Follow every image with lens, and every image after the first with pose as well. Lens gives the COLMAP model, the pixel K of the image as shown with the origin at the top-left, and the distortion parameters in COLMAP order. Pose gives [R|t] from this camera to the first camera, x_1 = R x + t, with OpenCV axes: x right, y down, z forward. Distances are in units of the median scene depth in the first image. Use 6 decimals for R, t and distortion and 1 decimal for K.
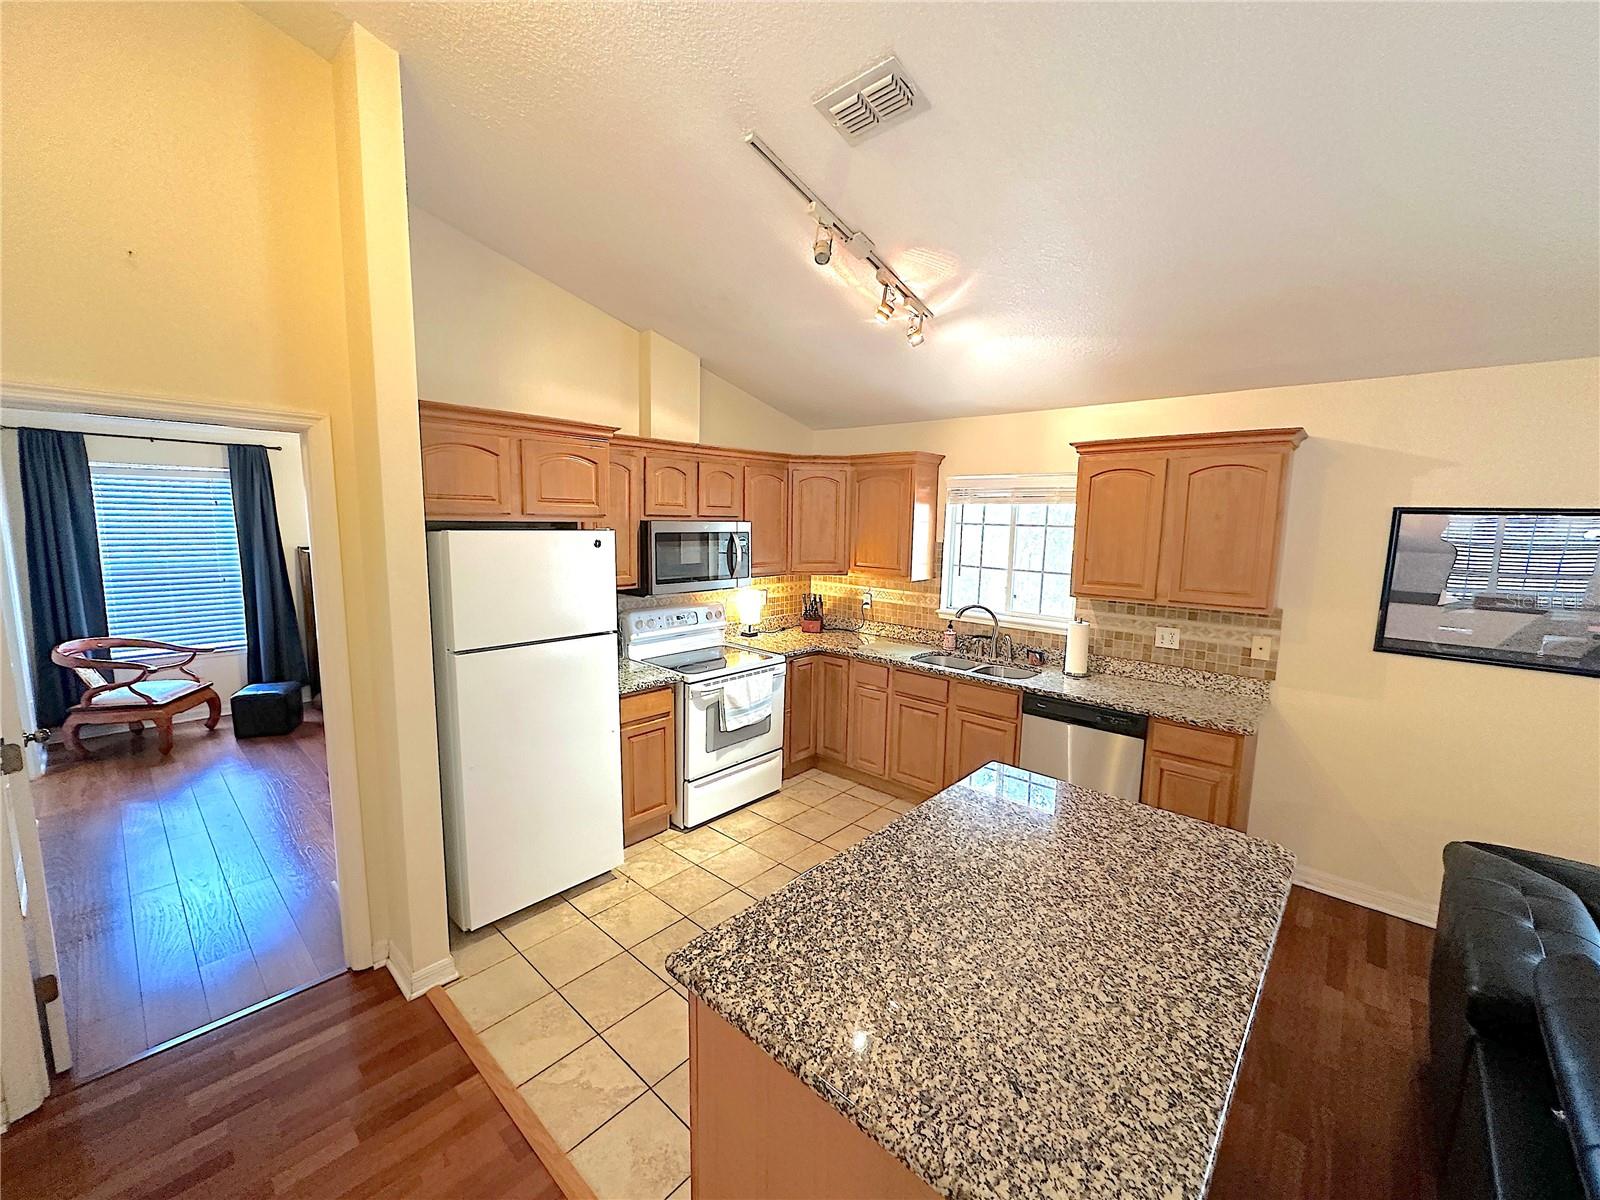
lens RADIAL K [[642.5, 0, 800.0], [0, 642.5, 600.0], [0, 0, 1]] dist [-0.001525, -0.000087]
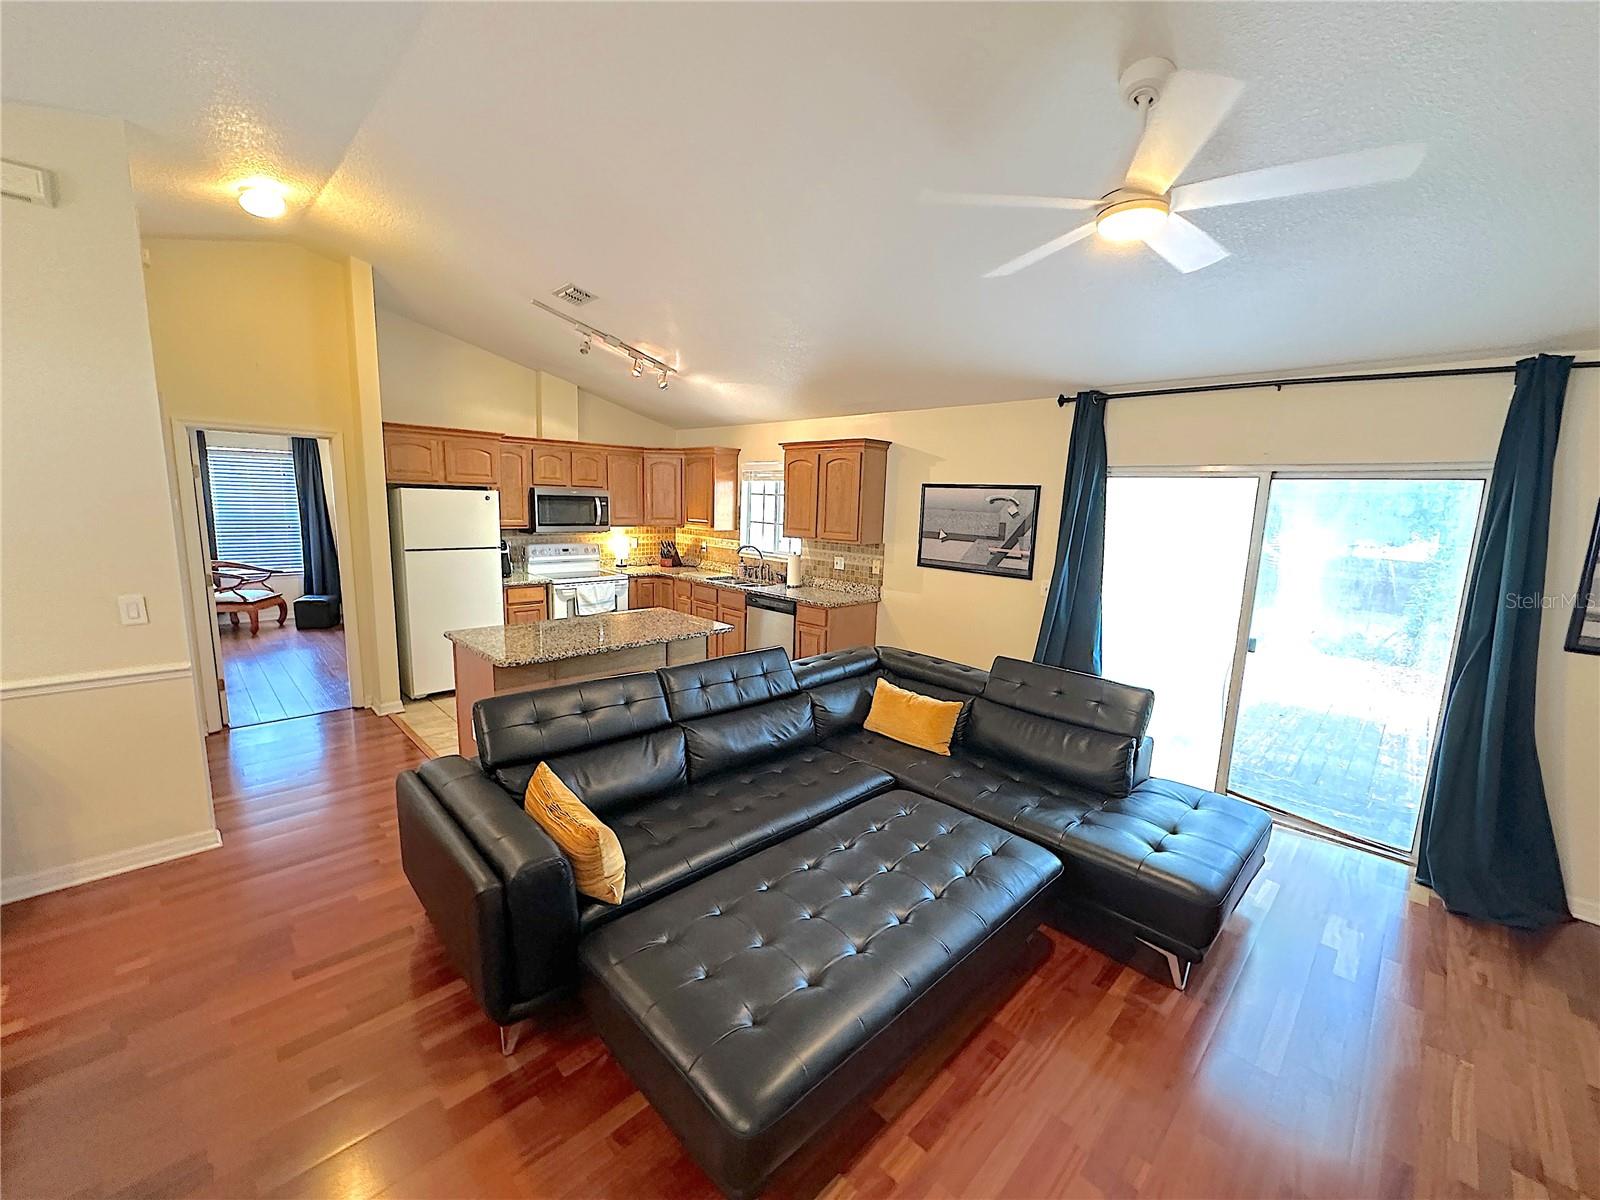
lens RADIAL K [[643.7, 0, 798.1], [0, 643.7, 595.9], [0, 0, 1]] dist [0.000336, -0.000050]
pose [[0.998156, 0.022915, -0.056218, 0.515369], [-0.021749, 0.999537, 0.021261, 0.101062], [0.056679, -0.019999, 0.998192, -0.598066]]
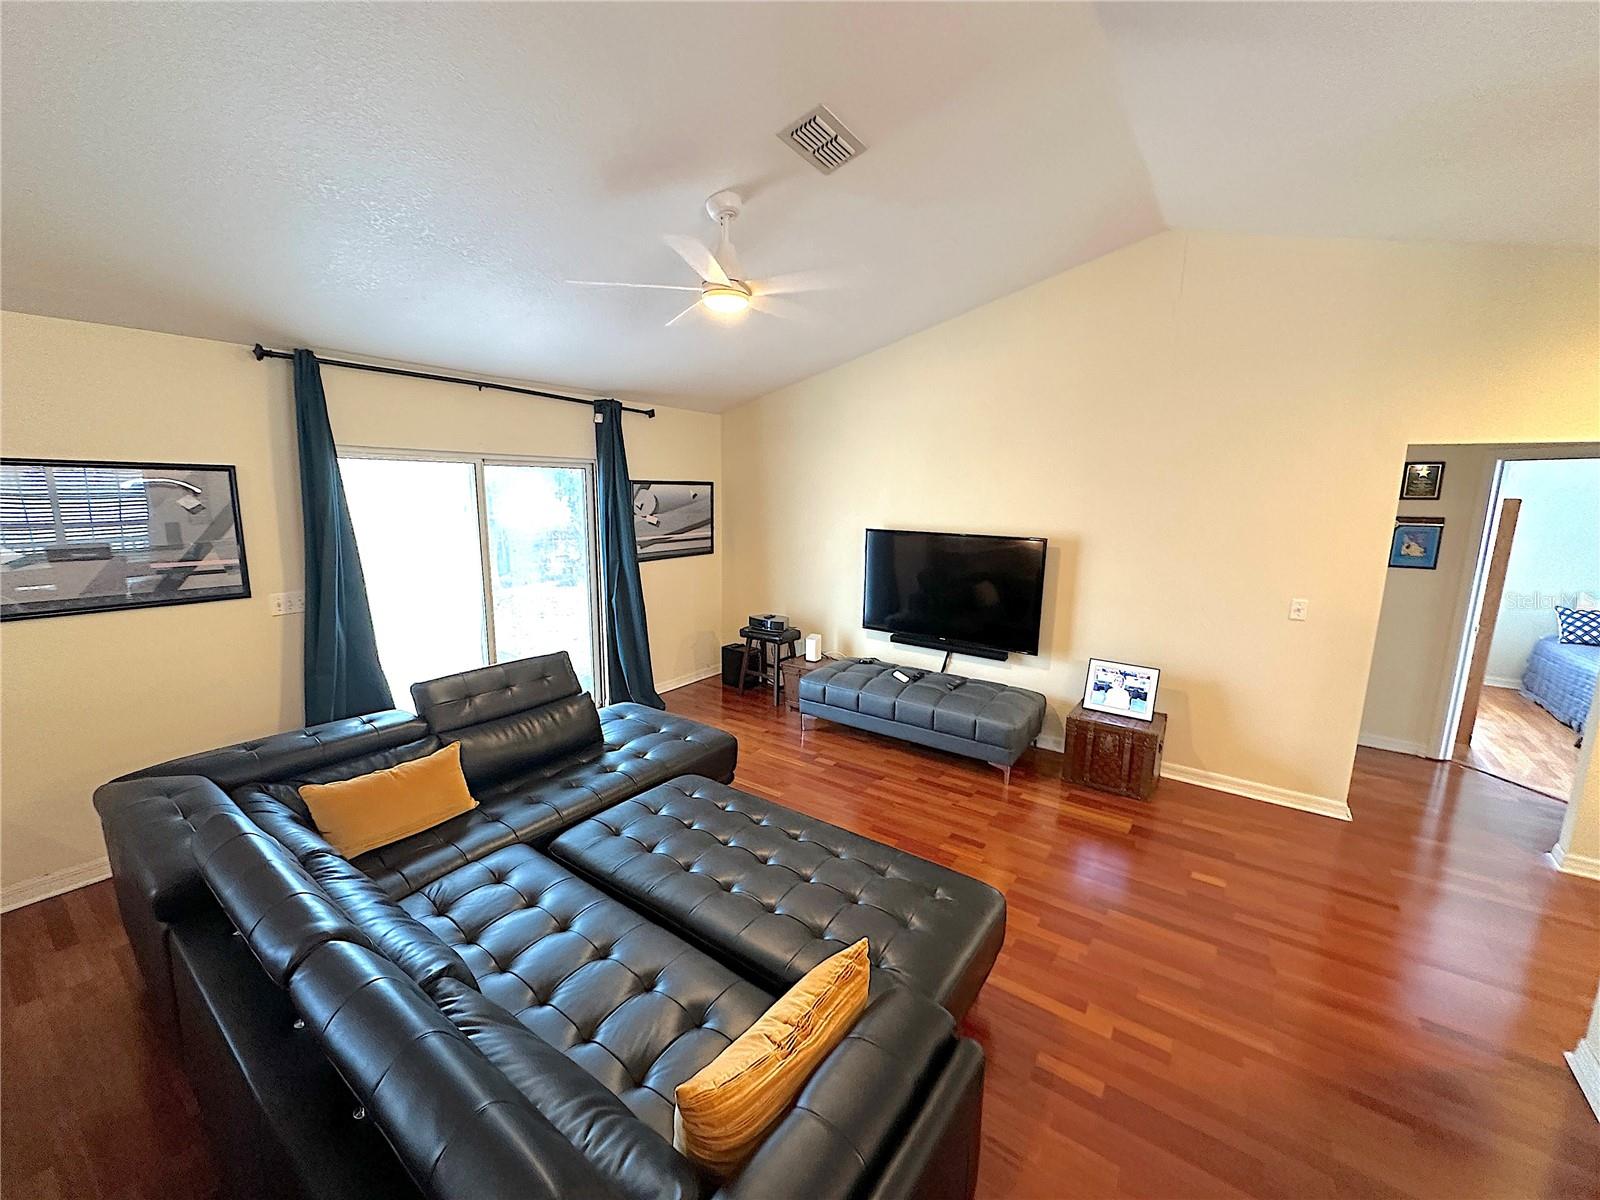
lens RADIAL K [[642.5, 0, 800.0], [0, 642.5, 600.0], [0, 0, 1]] dist [-0.001525, -0.000087]
pose [[-0.107934, -0.188953, 0.976036, -0.033205], [0.111733, 0.973246, 0.200769, 0.001727], [-0.987859, 0.130725, -0.083934, -0.042600]]
